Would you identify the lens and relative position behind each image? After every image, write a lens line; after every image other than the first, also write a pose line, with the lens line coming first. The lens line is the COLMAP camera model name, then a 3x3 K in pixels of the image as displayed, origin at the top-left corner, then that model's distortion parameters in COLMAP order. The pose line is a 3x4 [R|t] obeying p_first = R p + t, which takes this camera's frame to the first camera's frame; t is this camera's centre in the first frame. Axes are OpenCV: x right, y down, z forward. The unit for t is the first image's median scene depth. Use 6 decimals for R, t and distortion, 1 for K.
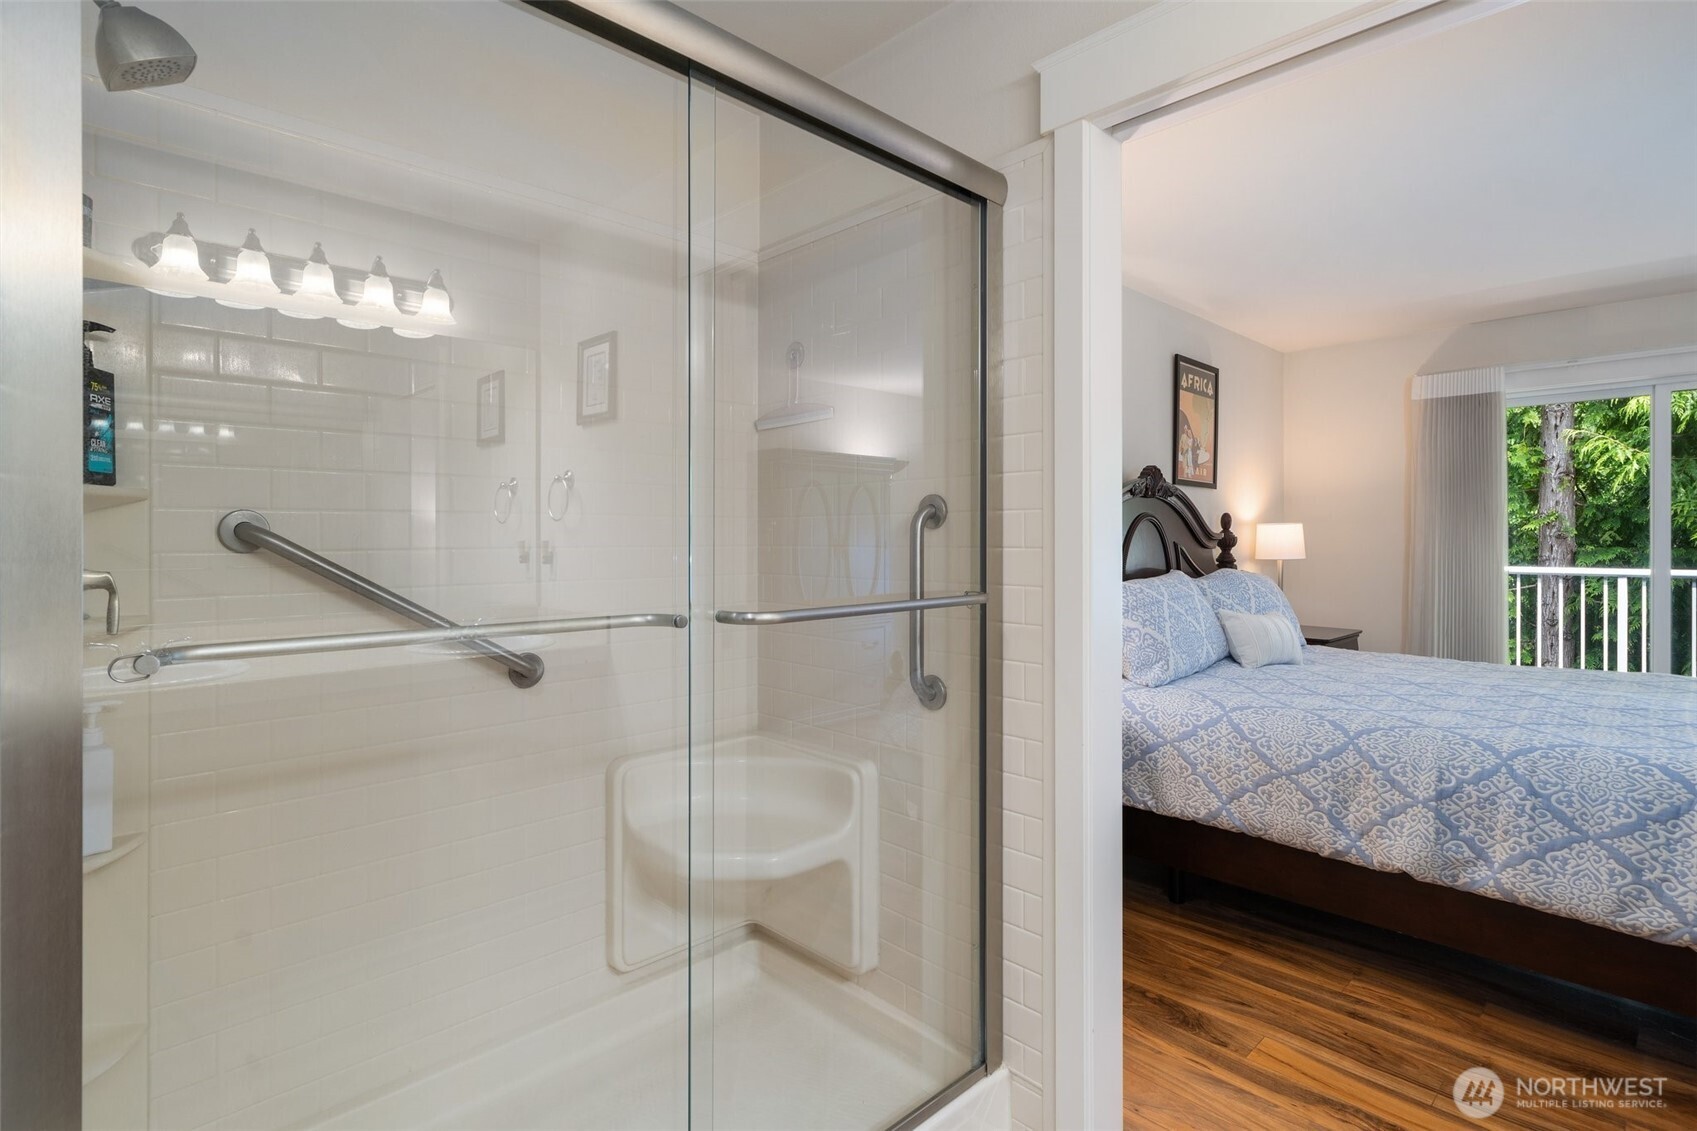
lens RADIAL K [[837.5, 0, 812.4], [0, 837.5, 542.9], [0, 0, 1]] dist [0.000503, 0.001084]
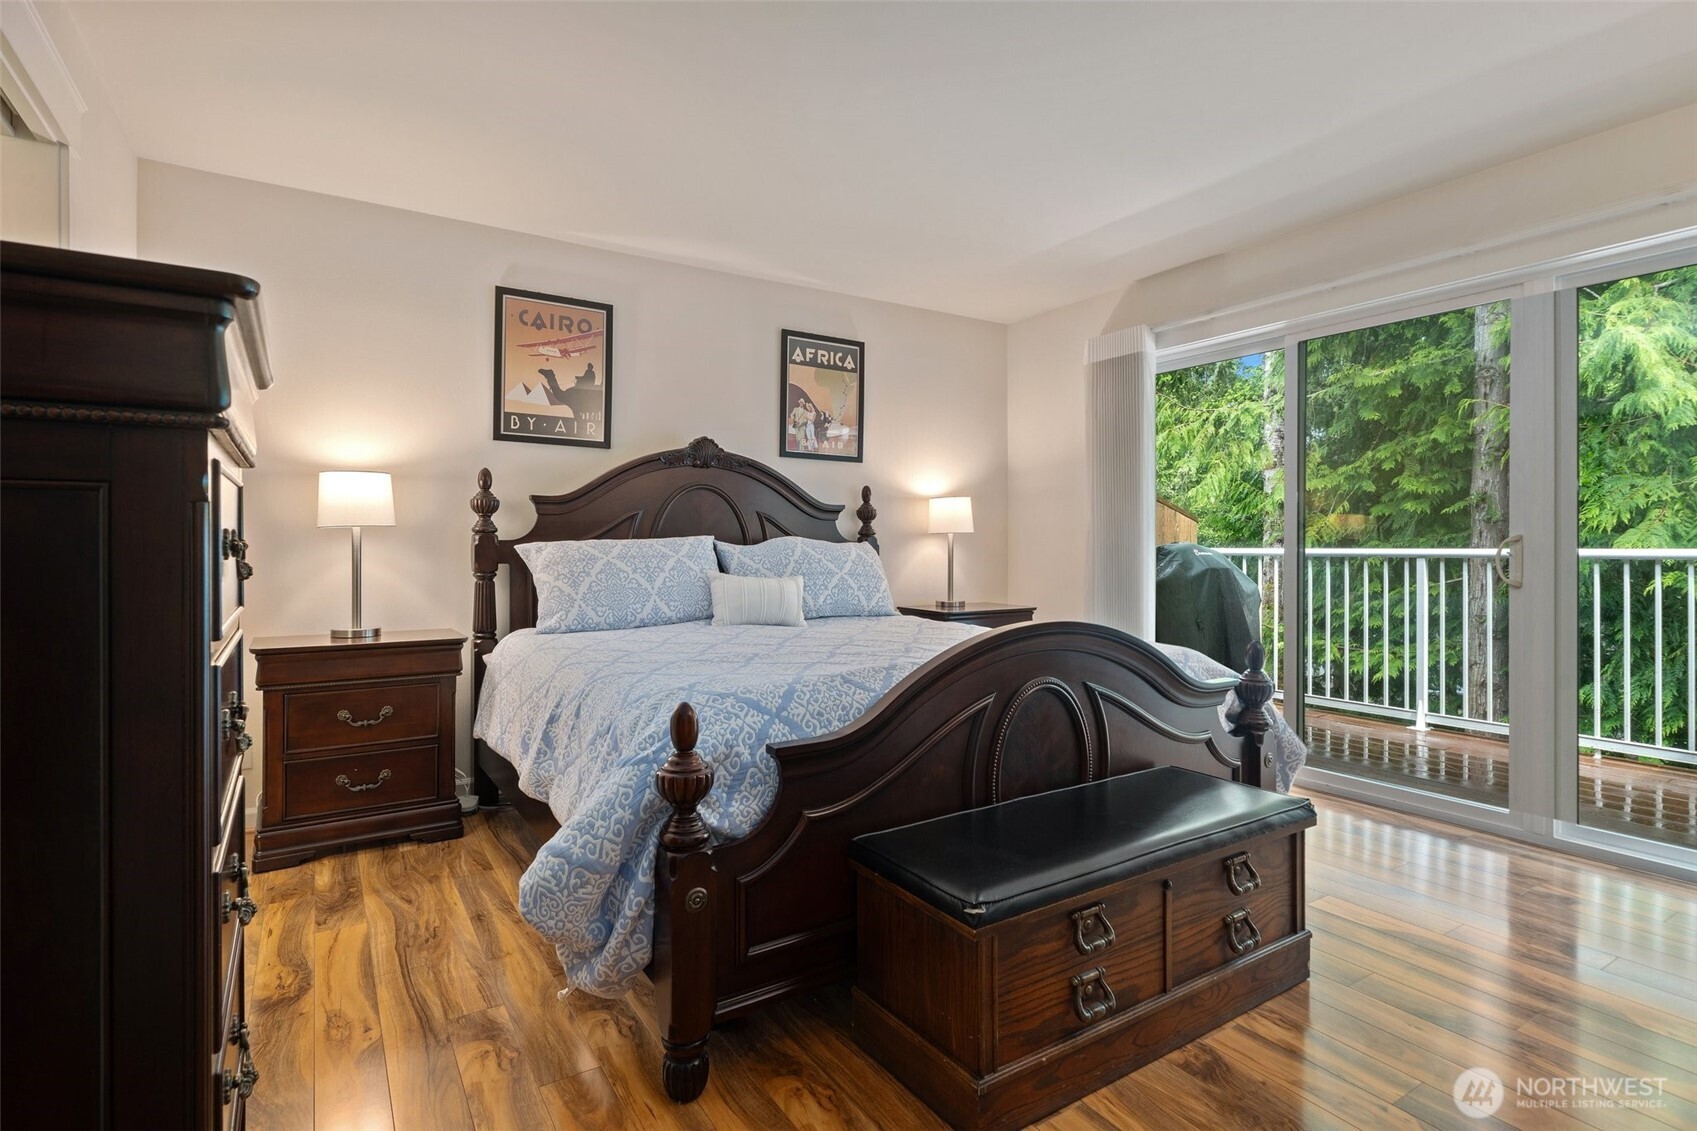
lens RADIAL K [[837.5, 0, 812.4], [0, 837.5, 542.9], [0, 0, 1]] dist [0.000503, 0.001084]
pose [[0.979989, 0.002792, -0.199032, 0.635394], [-0.003865, 0.999980, -0.005004, 0.038322], [0.199014, 0.005673, 0.979980, 0.005364]]
